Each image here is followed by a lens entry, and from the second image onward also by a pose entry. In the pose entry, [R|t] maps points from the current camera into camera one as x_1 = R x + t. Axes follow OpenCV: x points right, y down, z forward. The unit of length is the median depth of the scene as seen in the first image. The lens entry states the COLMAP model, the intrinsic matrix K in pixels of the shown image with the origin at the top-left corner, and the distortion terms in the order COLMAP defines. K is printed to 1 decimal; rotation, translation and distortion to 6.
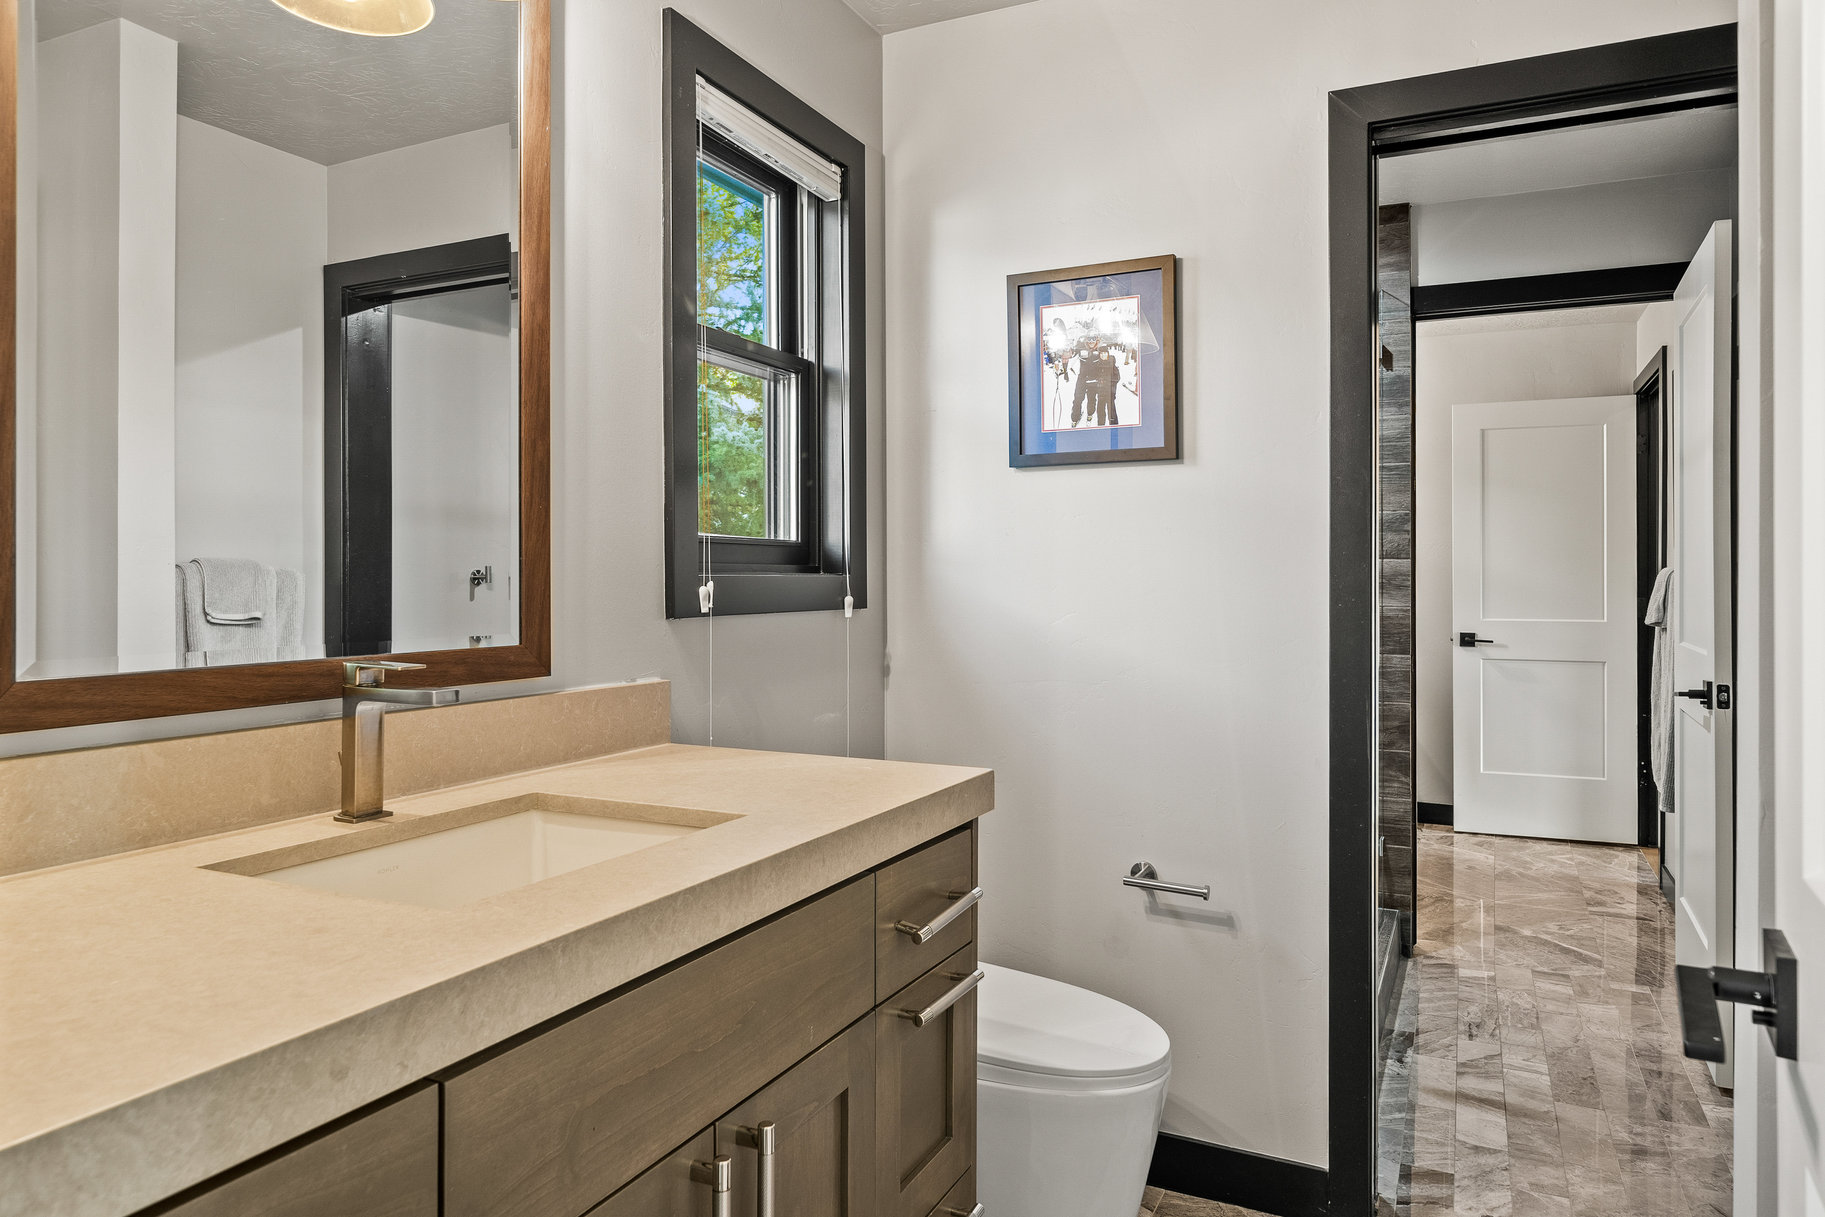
lens RADIAL K [[1173.8, 0, 913.0], [0, 1173.8, 574.1], [0, 0, 1]] dist [0.001603, 0.000232]
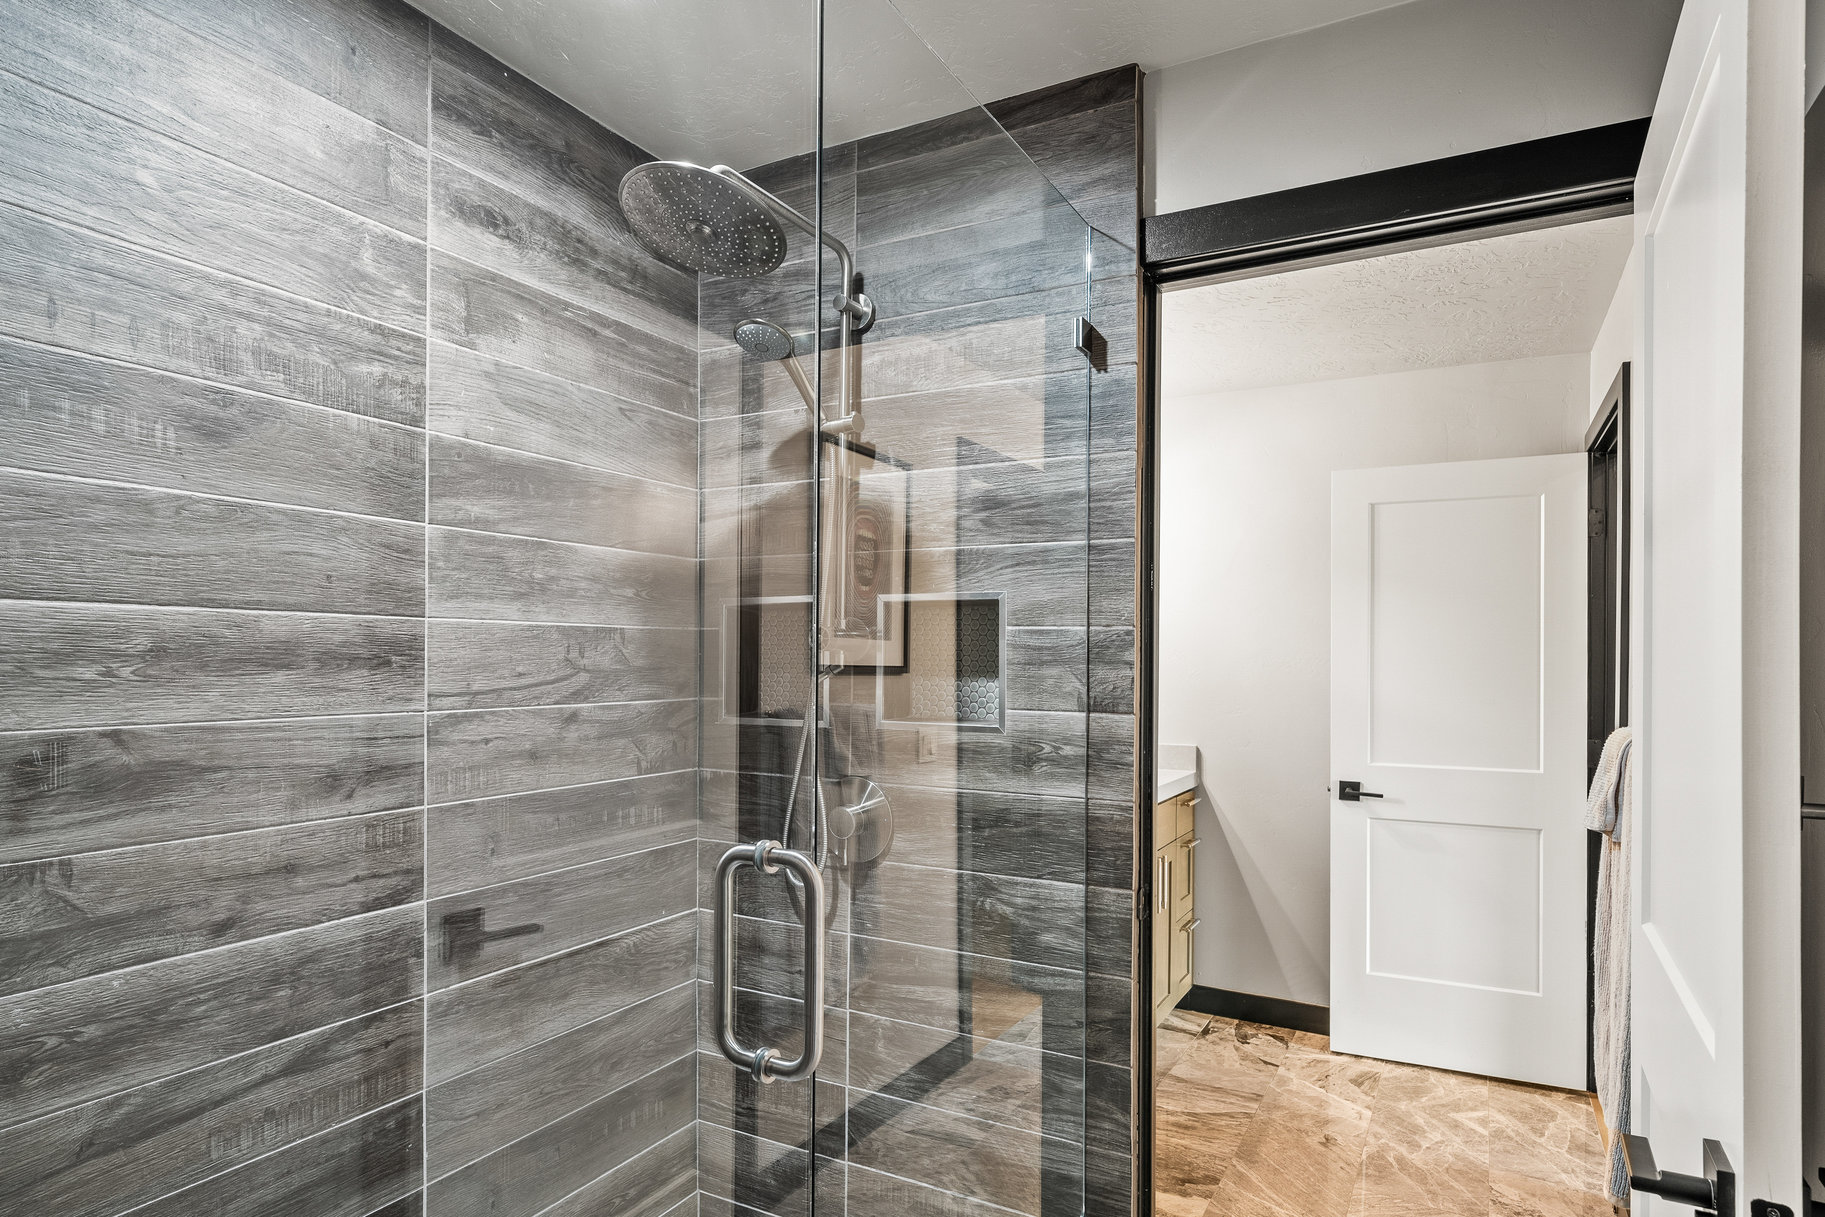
lens RADIAL K [[1016.0, 0, 912.4], [0, 1016.0, 653.6], [0, 0, 1]] dist [-0.000850, 0.000754]
pose [[0.998557, 0.006374, -0.053330, 0.256515], [-0.006481, 0.999977, -0.001836, -0.029375], [0.053317, 0.002179, 0.998575, 0.388385]]
